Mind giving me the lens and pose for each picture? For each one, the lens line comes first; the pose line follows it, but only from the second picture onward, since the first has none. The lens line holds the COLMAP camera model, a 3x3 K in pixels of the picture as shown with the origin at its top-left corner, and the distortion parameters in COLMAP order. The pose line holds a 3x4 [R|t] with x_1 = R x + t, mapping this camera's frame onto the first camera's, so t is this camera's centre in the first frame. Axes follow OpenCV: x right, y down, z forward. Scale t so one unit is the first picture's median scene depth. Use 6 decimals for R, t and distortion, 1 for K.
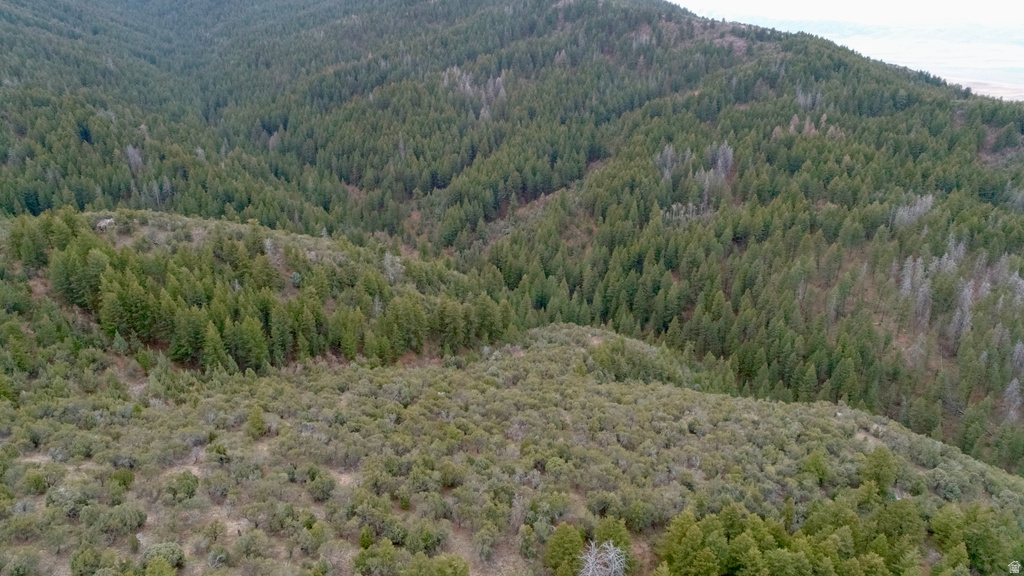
lens RADIAL K [[686.4, 0, 512.0], [0, 686.4, 288.0], [0, 0, 1]] dist [0.000050, 0.000355]
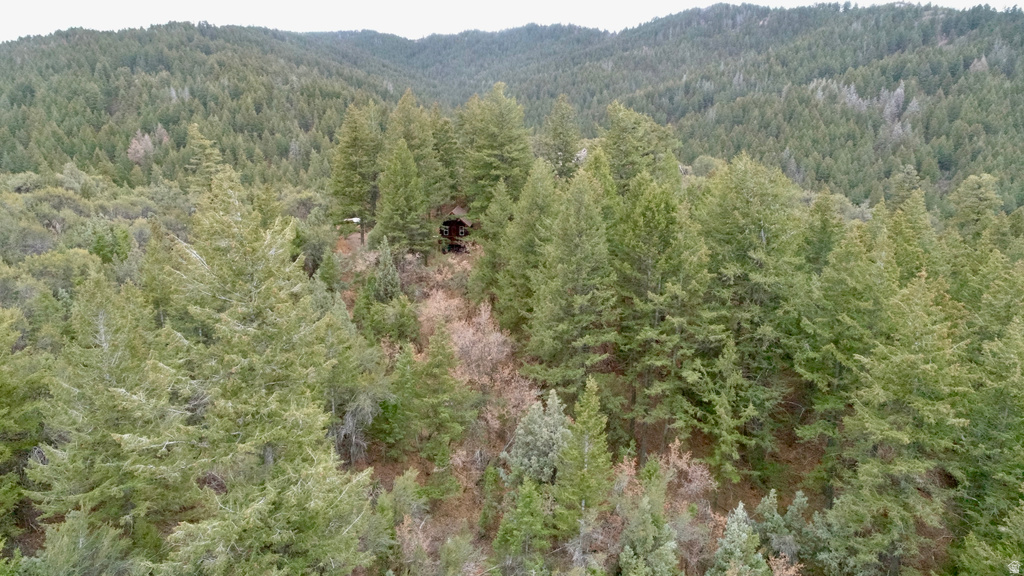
lens RADIAL K [[686.4, 0, 512.0], [0, 686.4, 288.0], [0, 0, 1]] dist [0.000050, 0.000355]
pose [[0.958618, 0.069130, -0.276176, -0.231813], [-0.099013, 0.990468, -0.095753, 0.002411], [0.266924, 0.119135, 0.956325, 0.299890]]
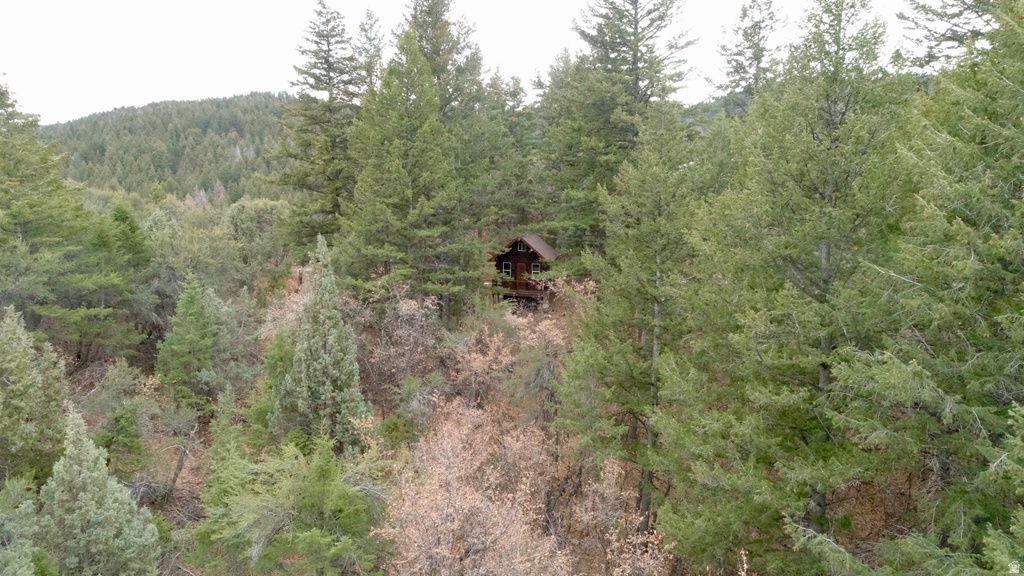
lens RADIAL K [[686.4, 0, 512.0], [0, 686.4, 288.0], [0, 0, 1]] dist [0.000050, 0.000355]
pose [[0.925495, 0.062307, -0.373600, -0.254416], [-0.142404, 0.971246, -0.190791, -0.004694], [0.350970, 0.229779, 0.907756, 0.358637]]
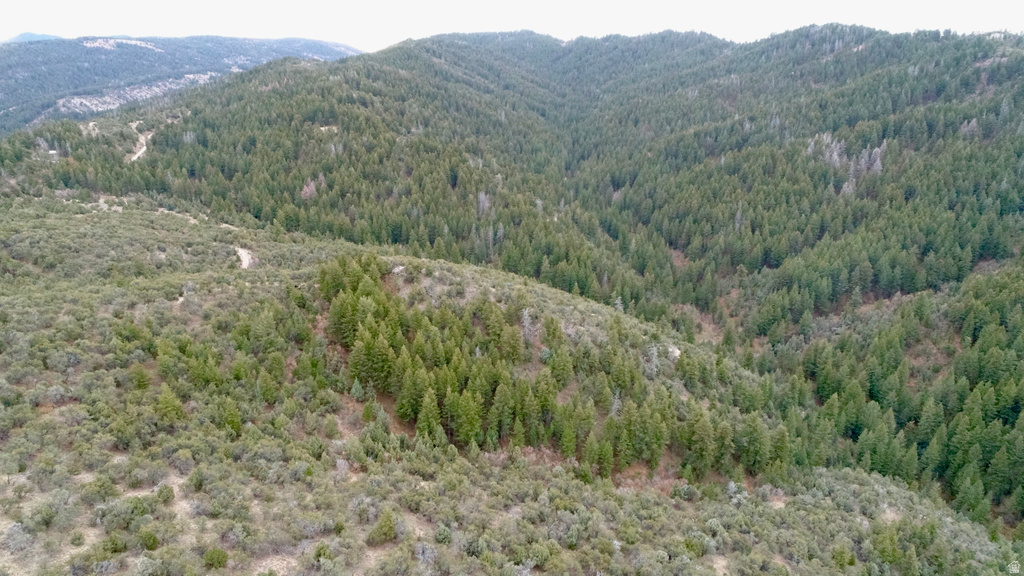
lens RADIAL K [[686.4, 0, 512.0], [0, 686.4, 288.0], [0, 0, 1]] dist [0.000050, 0.000355]
pose [[0.856932, 0.156427, -0.491120, 0.047332], [-0.191124, 0.981343, -0.020914, -0.034662], [0.478685, 0.111787, 0.870841, 0.060386]]
